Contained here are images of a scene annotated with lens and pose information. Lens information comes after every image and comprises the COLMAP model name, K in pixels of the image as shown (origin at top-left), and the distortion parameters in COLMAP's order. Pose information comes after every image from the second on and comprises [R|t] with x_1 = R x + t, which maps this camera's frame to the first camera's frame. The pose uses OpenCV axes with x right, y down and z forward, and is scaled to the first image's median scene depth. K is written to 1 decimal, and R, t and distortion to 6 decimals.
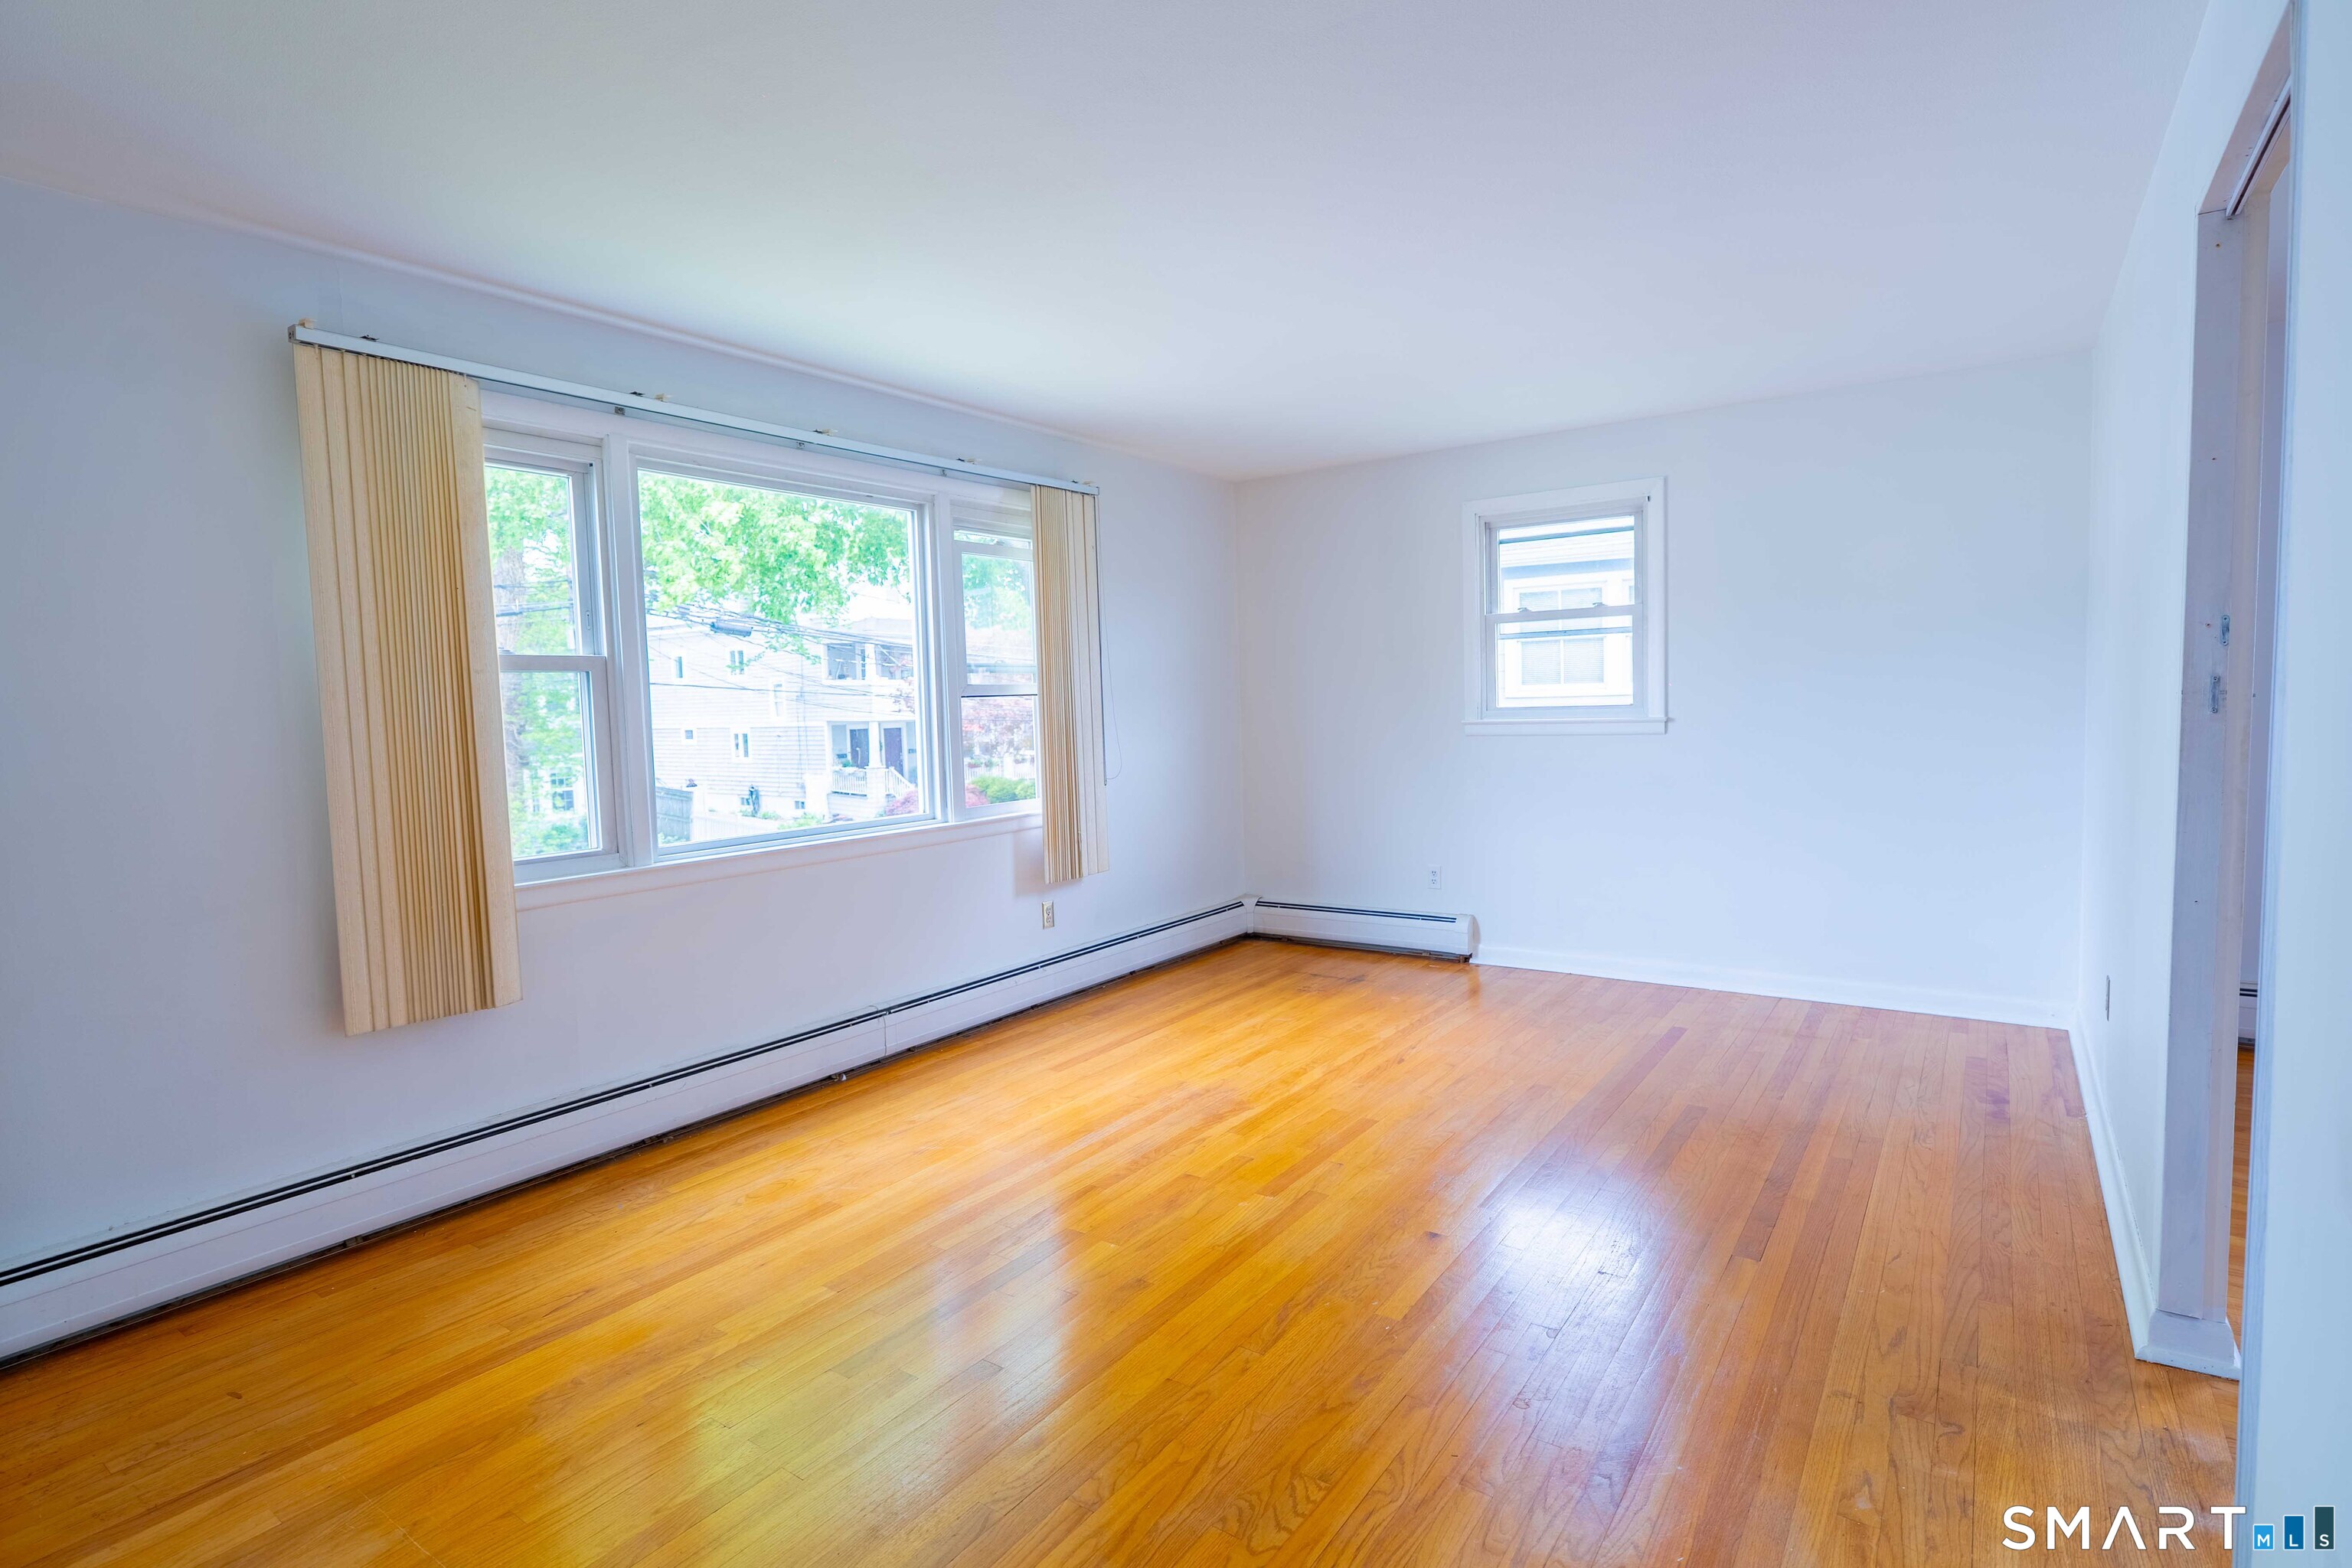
lens RADIAL K [[1071.8, 0, 1168.8], [0, 1071.8, 781.2], [0, 0, 1]] dist [-0.004036, 0.000159]
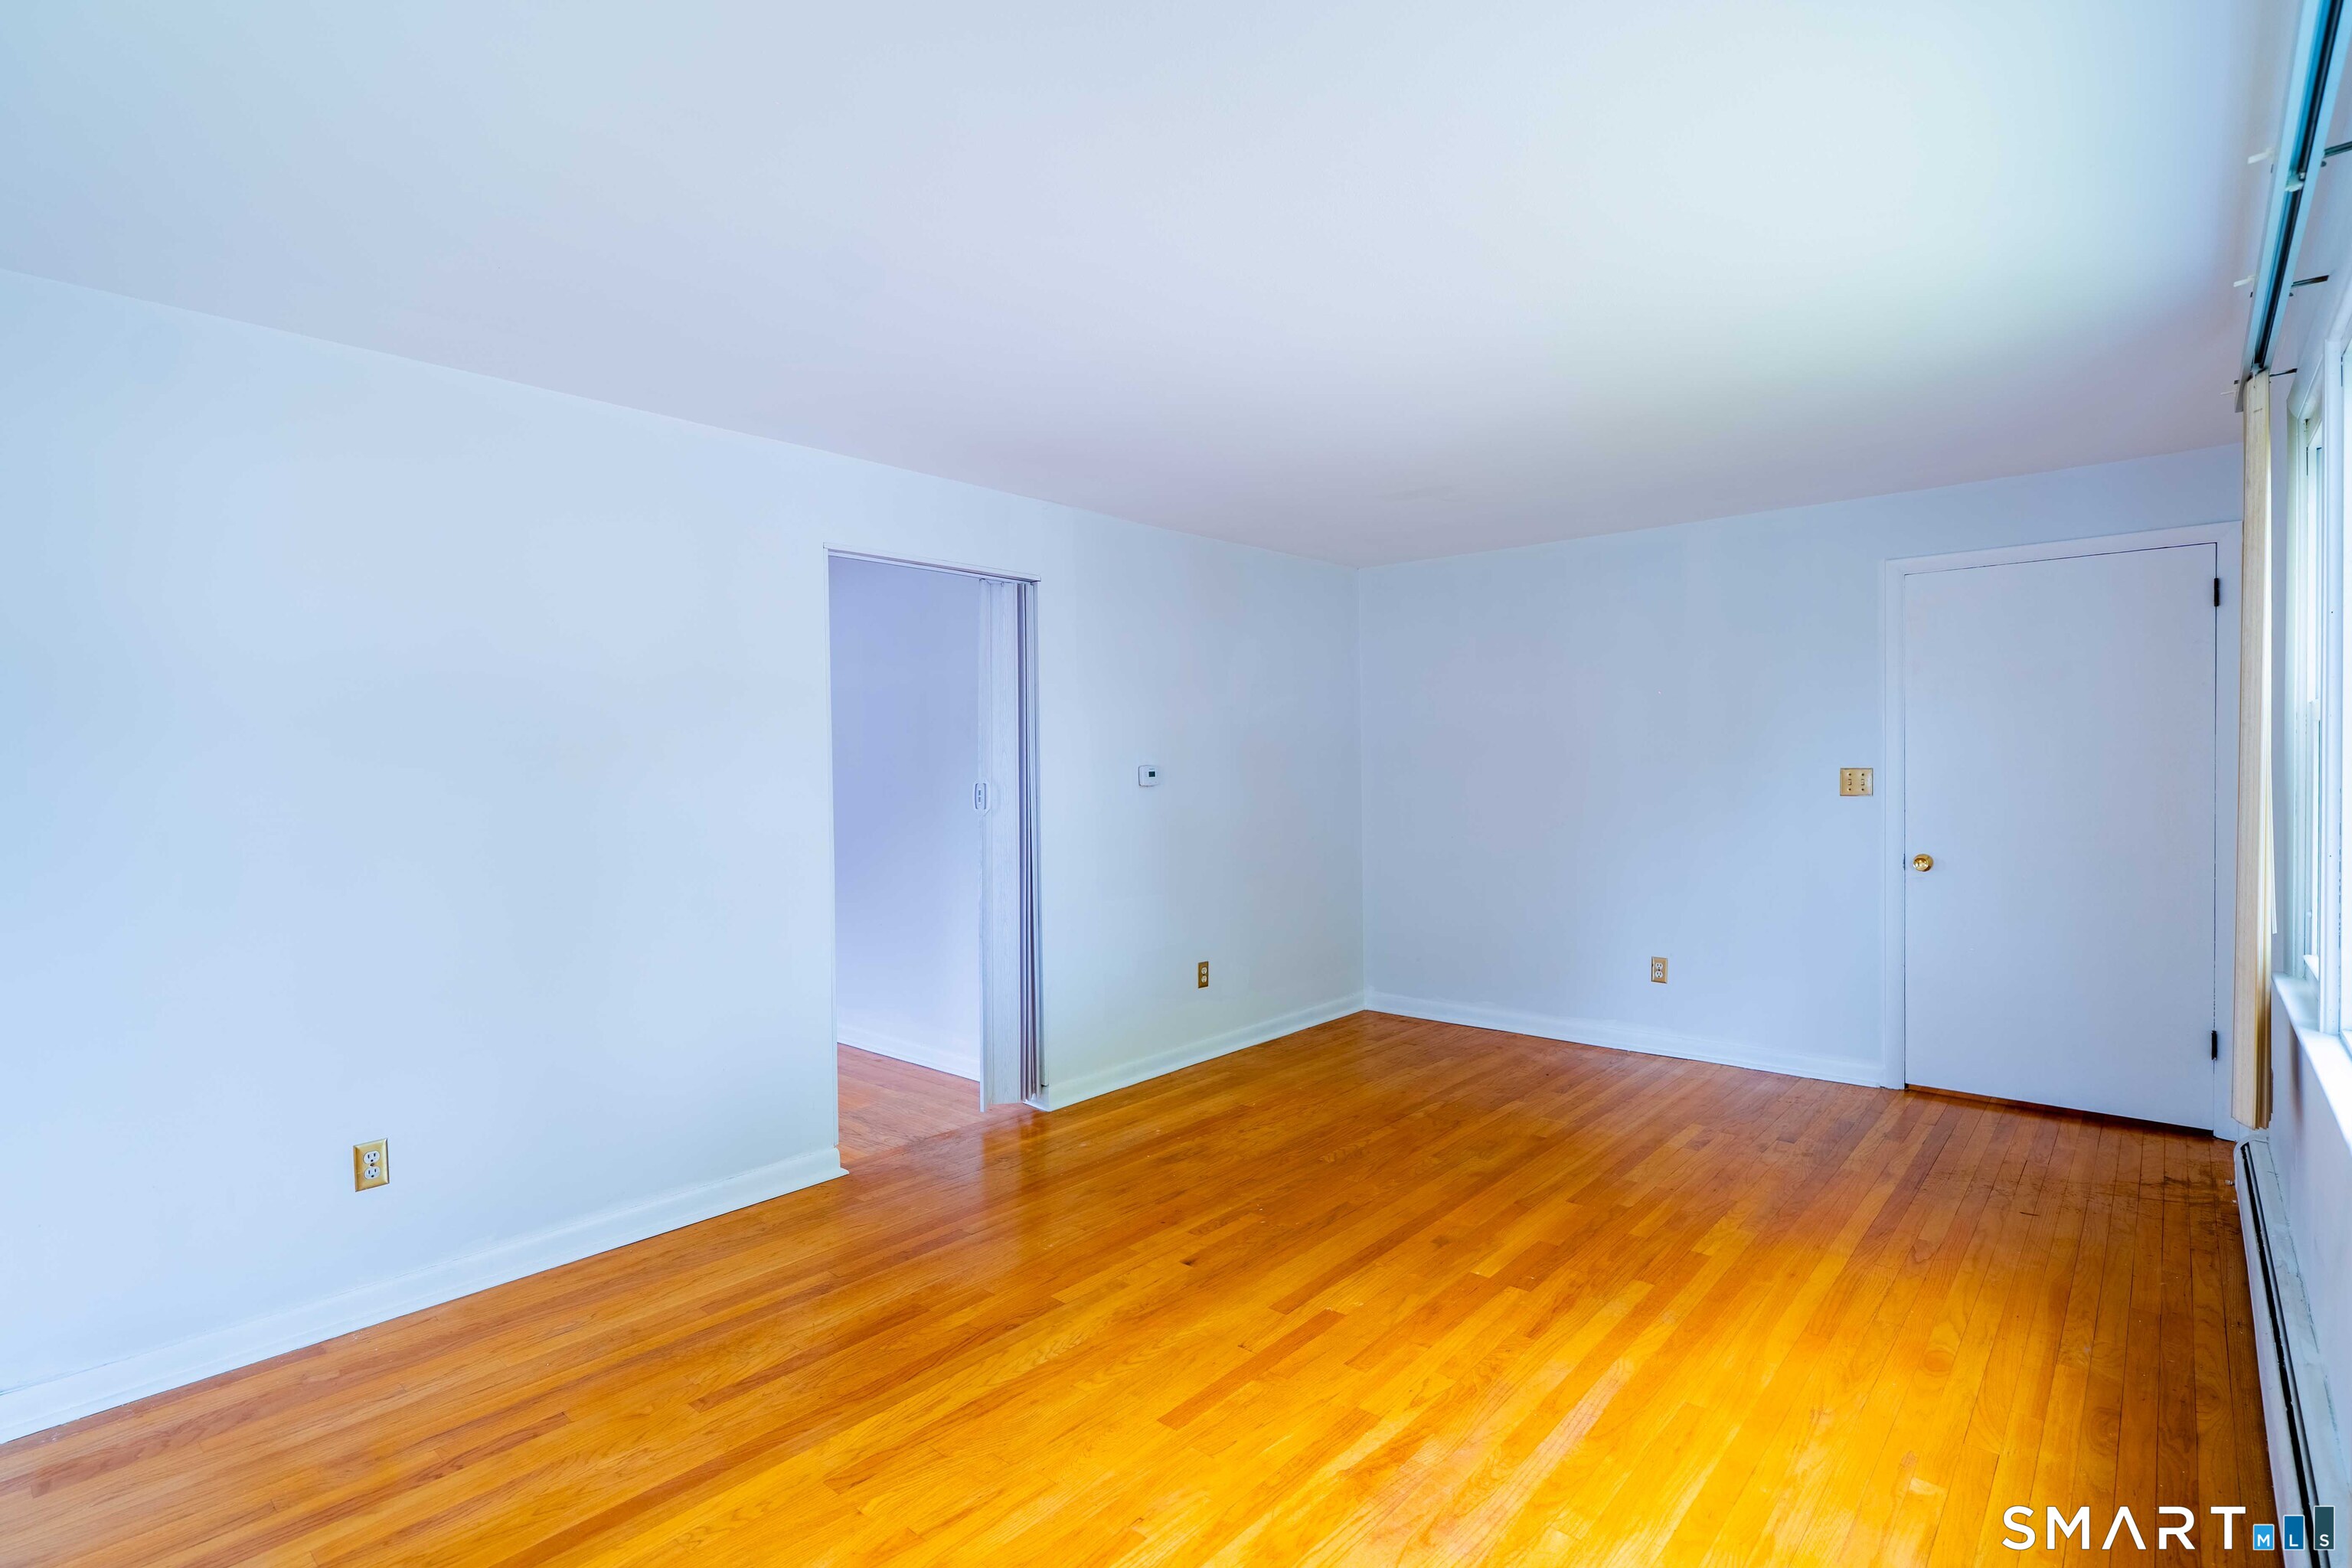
lens RADIAL K [[1071.8, 0, 1168.8], [0, 1071.8, 781.2], [0, 0, 1]] dist [-0.004036, 0.000159]
pose [[-0.993205, 0.040262, 0.109192, 0.110840], [0.050477, 0.994436, 0.092462, -0.173681], [-0.104862, 0.097346, -0.989711, 1.862149]]
